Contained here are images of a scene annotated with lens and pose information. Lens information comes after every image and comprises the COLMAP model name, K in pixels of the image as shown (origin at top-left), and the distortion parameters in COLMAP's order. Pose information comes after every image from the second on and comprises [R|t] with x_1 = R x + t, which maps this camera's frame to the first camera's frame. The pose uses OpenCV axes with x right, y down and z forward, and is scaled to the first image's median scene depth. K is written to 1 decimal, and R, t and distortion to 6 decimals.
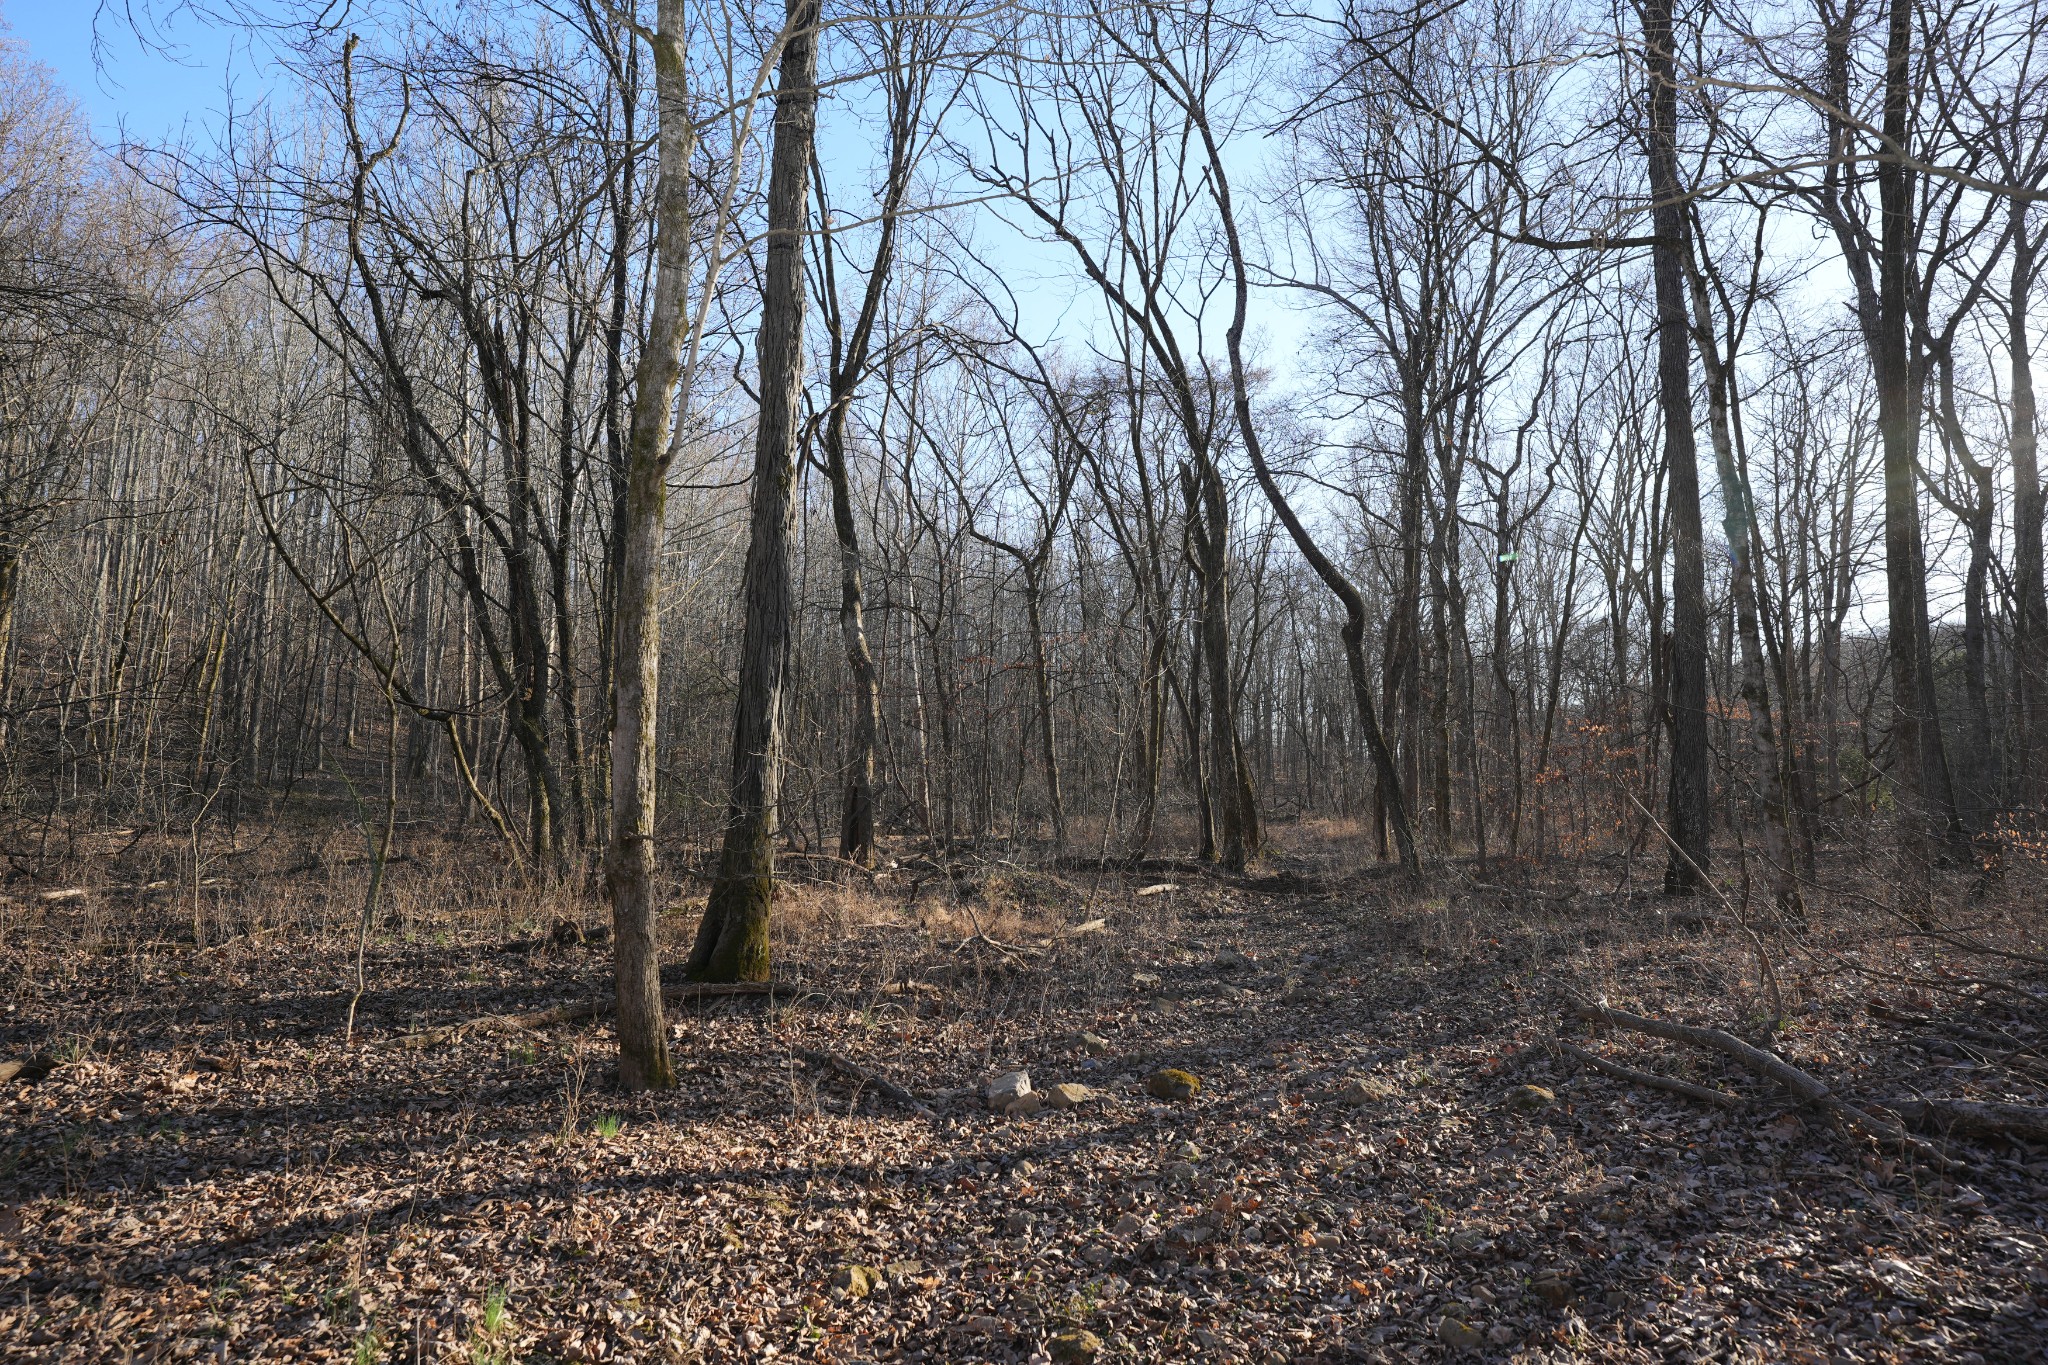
lens RADIAL K [[1111.2, 0, 1022.0], [0, 1111.2, 679.8], [0, 0, 1]] dist [-0.050495, 0.034570]
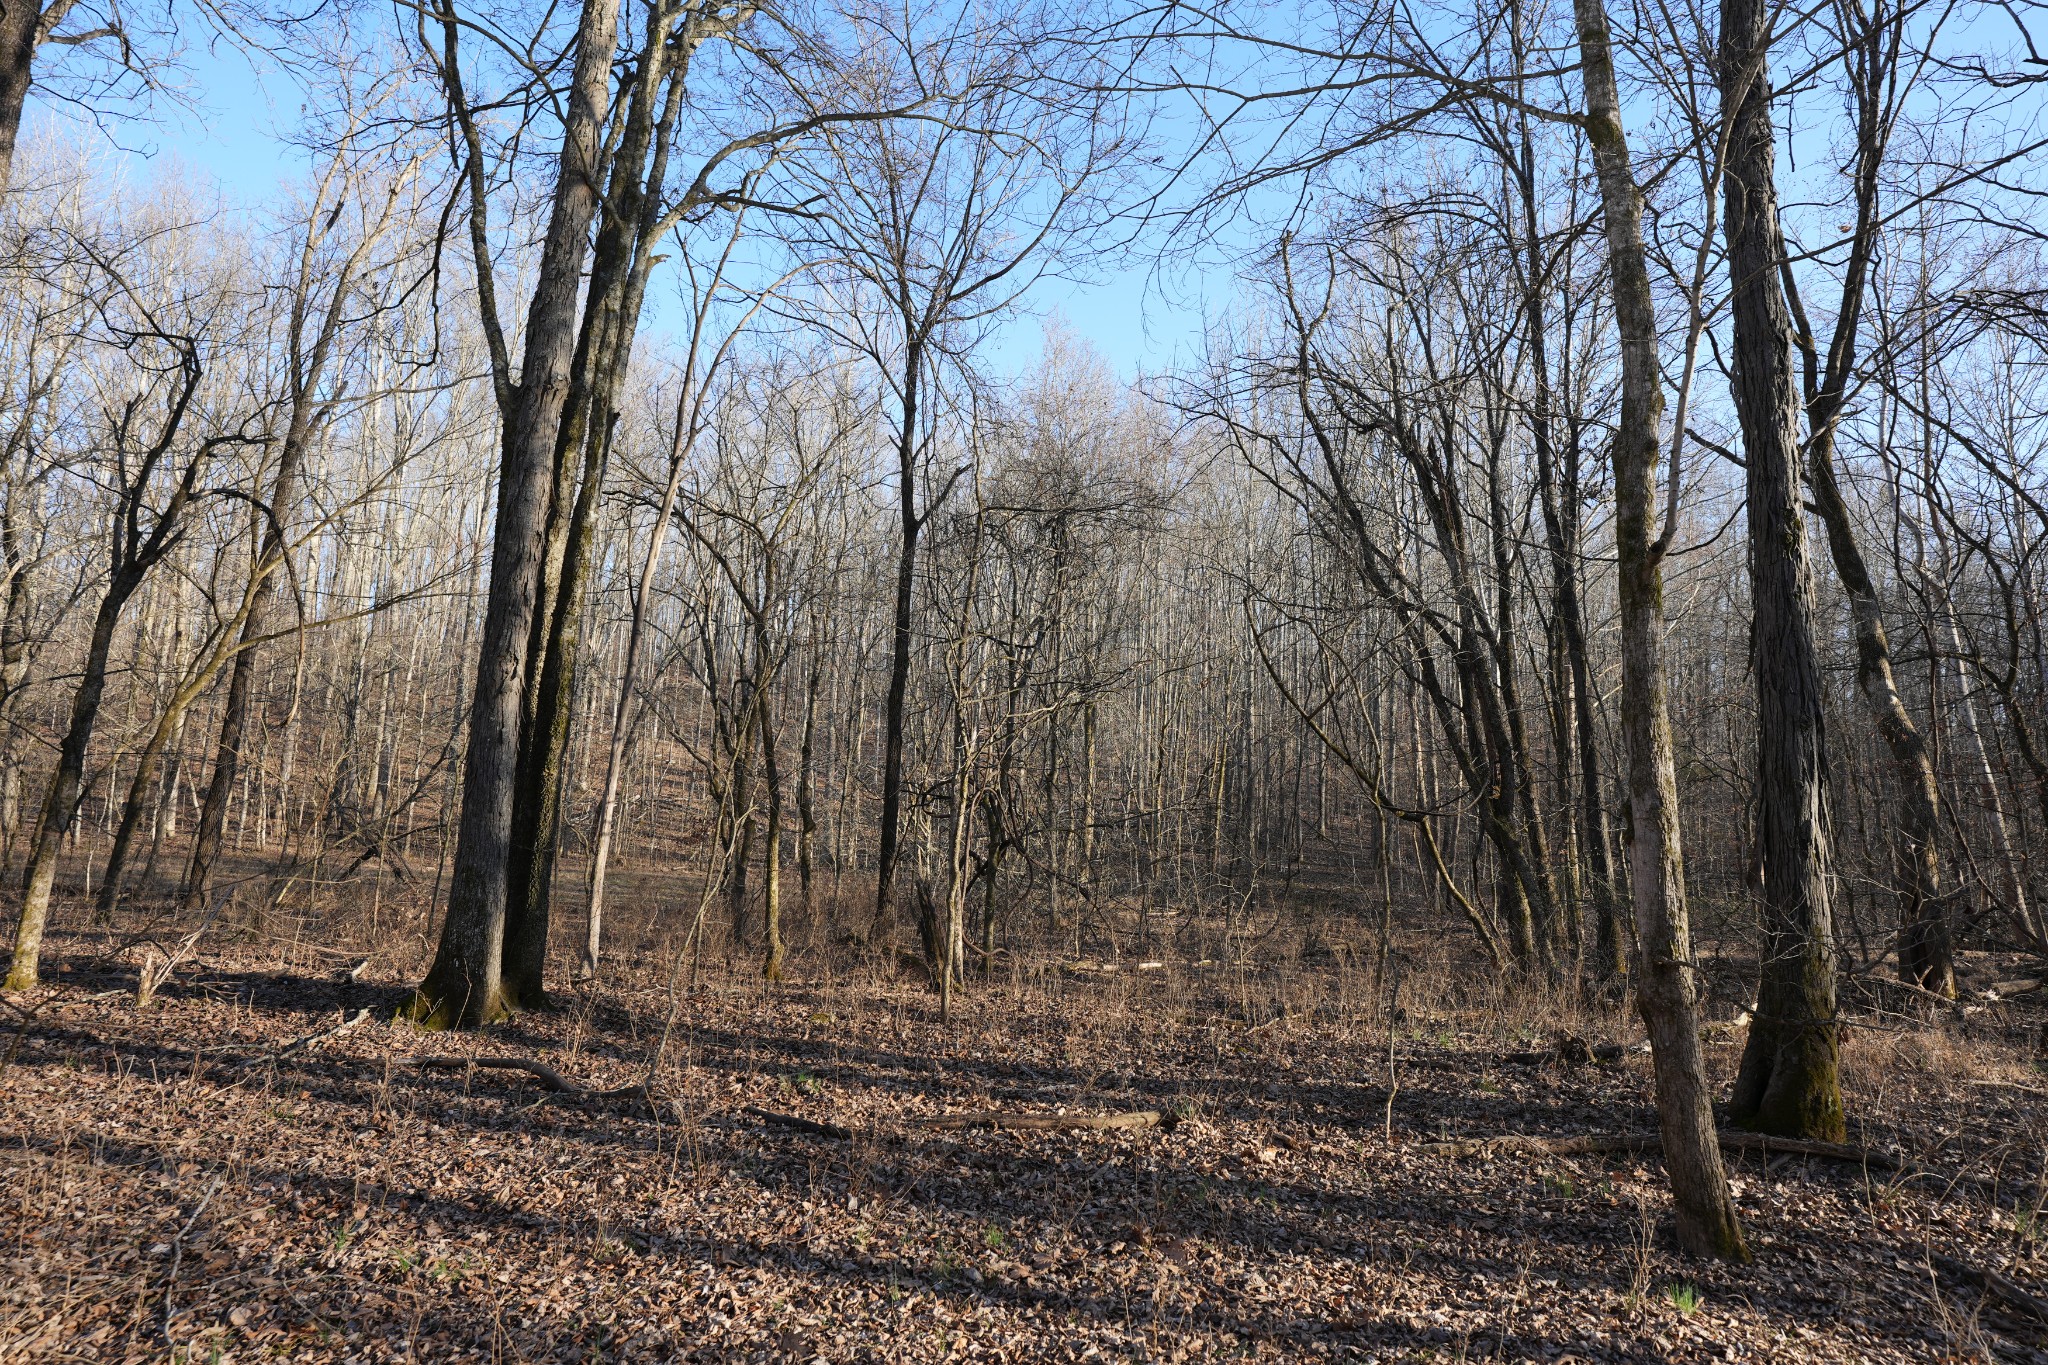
lens RADIAL K [[1111.2, 0, 1022.2], [0, 1111.2, 678.1], [0, 0, 1]] dist [-0.050495, 0.034570]
pose [[0.690589, -0.110213, -0.714801, -0.038670], [0.052432, 0.993350, -0.102505, -0.019730], [0.721344, 0.033310, 0.691775, -0.010564]]
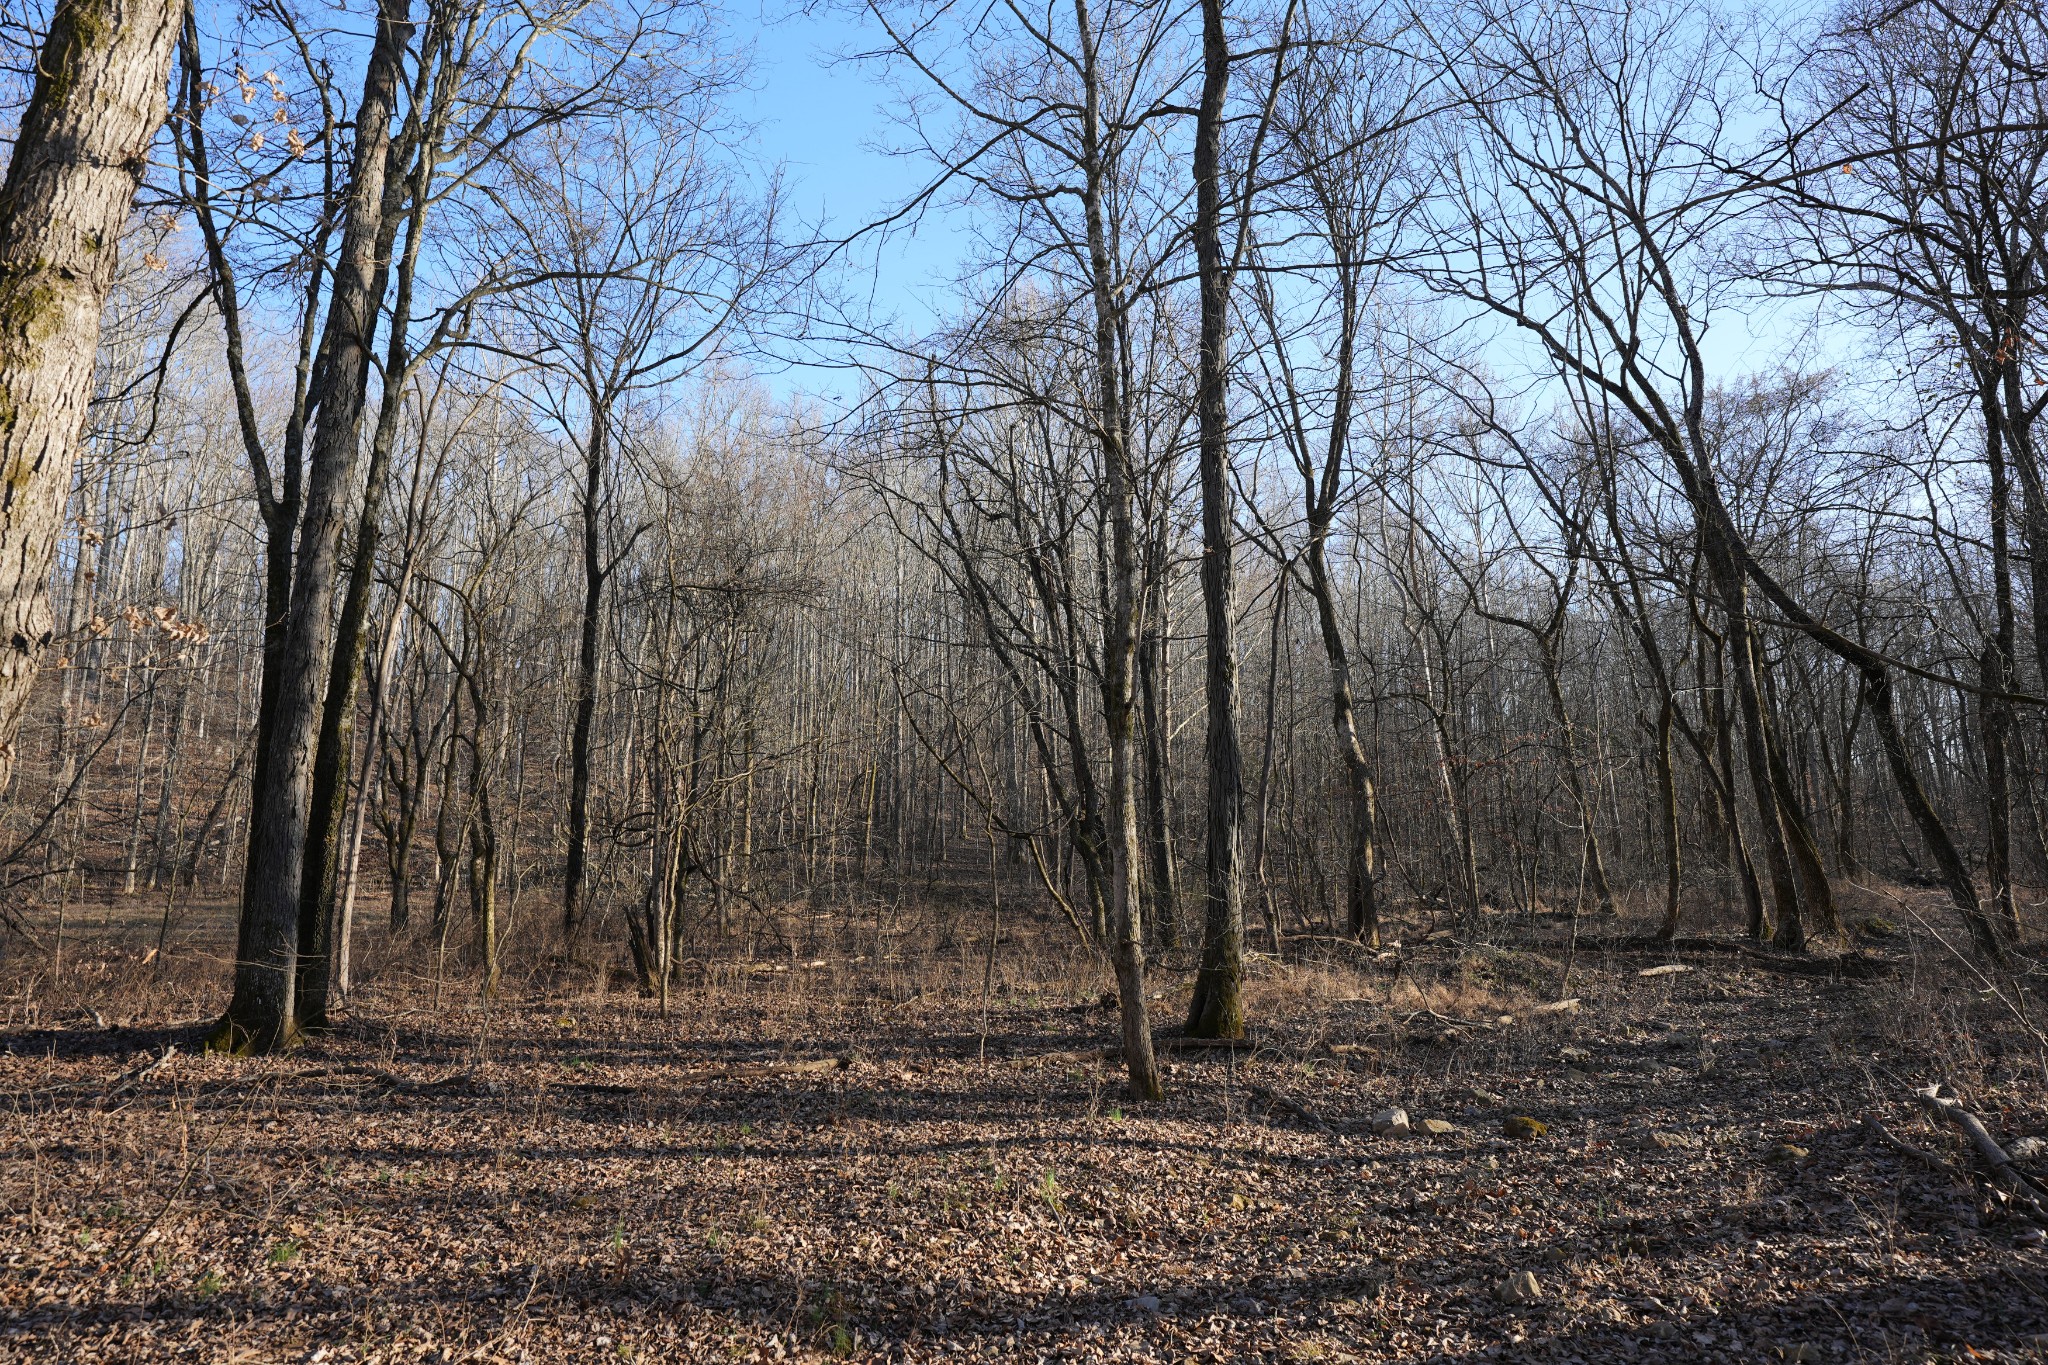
lens RADIAL K [[1111.2, 0, 1023.3], [0, 1111.2, 680.3], [0, 0, 1]] dist [-0.050495, 0.034570]
pose [[0.878438, -0.101922, -0.466861, 0.243477], [0.074029, 0.994220, -0.077758, -0.097044], [0.472087, 0.033745, 0.880906, -0.404402]]
